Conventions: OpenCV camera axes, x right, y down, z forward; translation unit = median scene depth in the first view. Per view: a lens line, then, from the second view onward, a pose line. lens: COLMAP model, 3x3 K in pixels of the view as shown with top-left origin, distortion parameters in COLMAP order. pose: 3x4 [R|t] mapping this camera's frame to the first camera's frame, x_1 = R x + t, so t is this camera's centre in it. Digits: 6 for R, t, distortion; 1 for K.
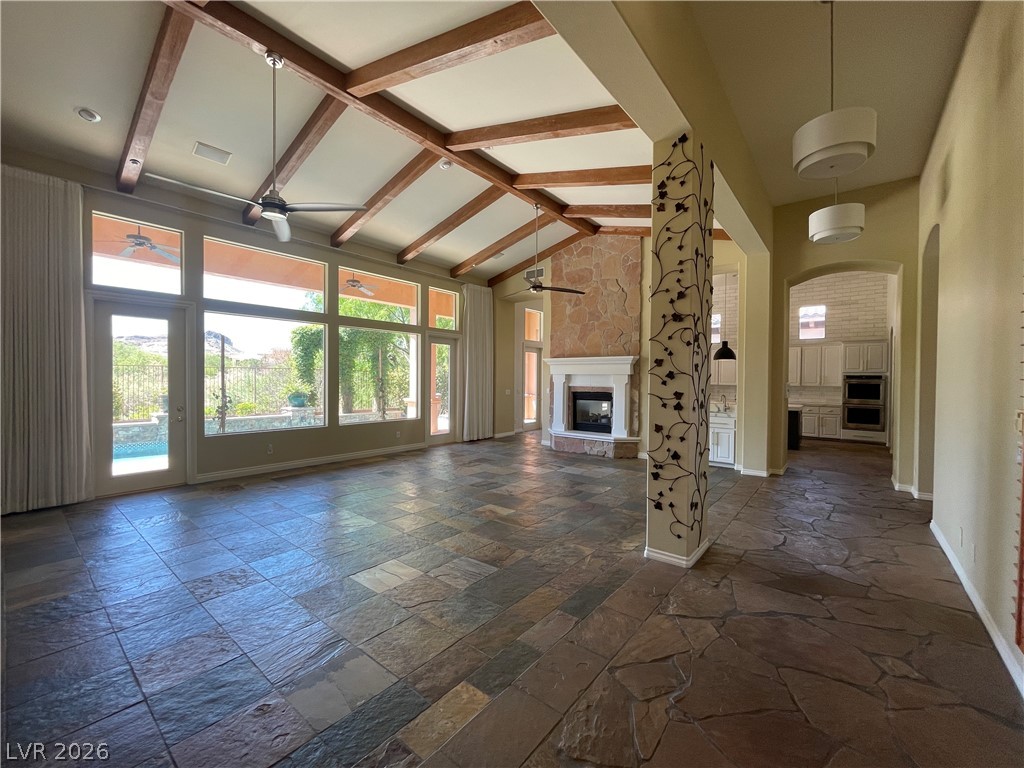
lens RADIAL K [[414.0, 0, 513.1], [0, 414.0, 383.1], [0, 0, 1]] dist [0.000376, 0.000469]
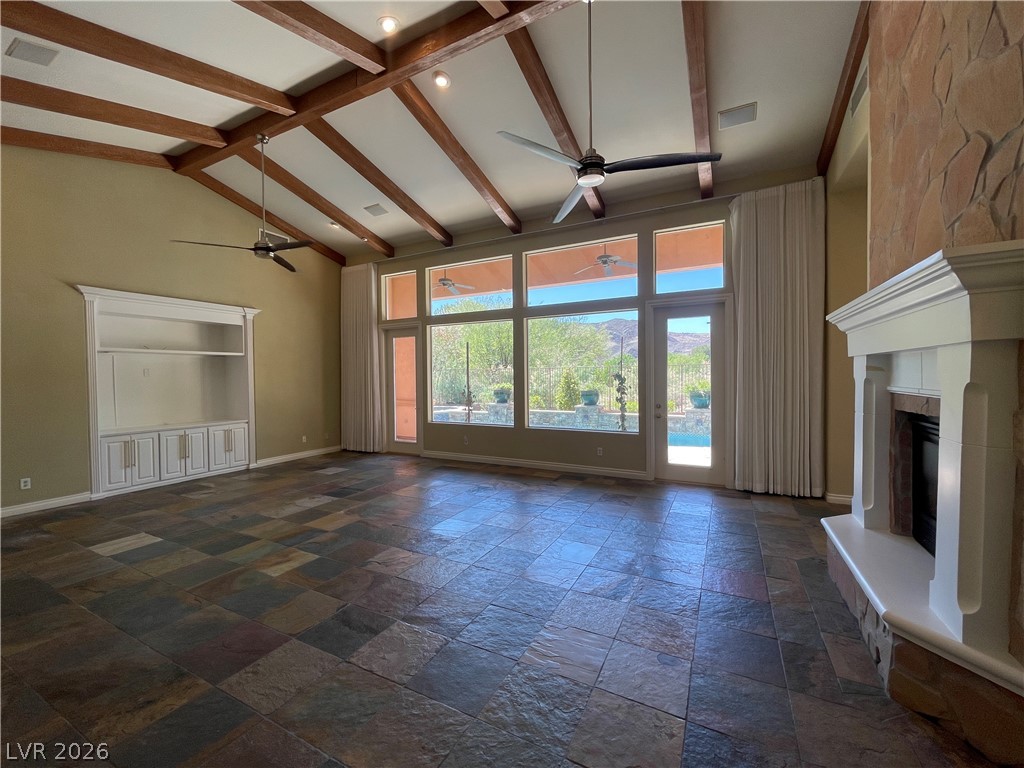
lens RADIAL K [[414.0, 0, 513.1], [0, 414.0, 383.1], [0, 0, 1]] dist [0.000376, 0.000469]
pose [[0.199777, 0.007659, -0.979811, 0.380932], [-0.001090, 0.999971, 0.007594, -0.002641], [0.979841, -0.000449, 0.199780, 0.656725]]
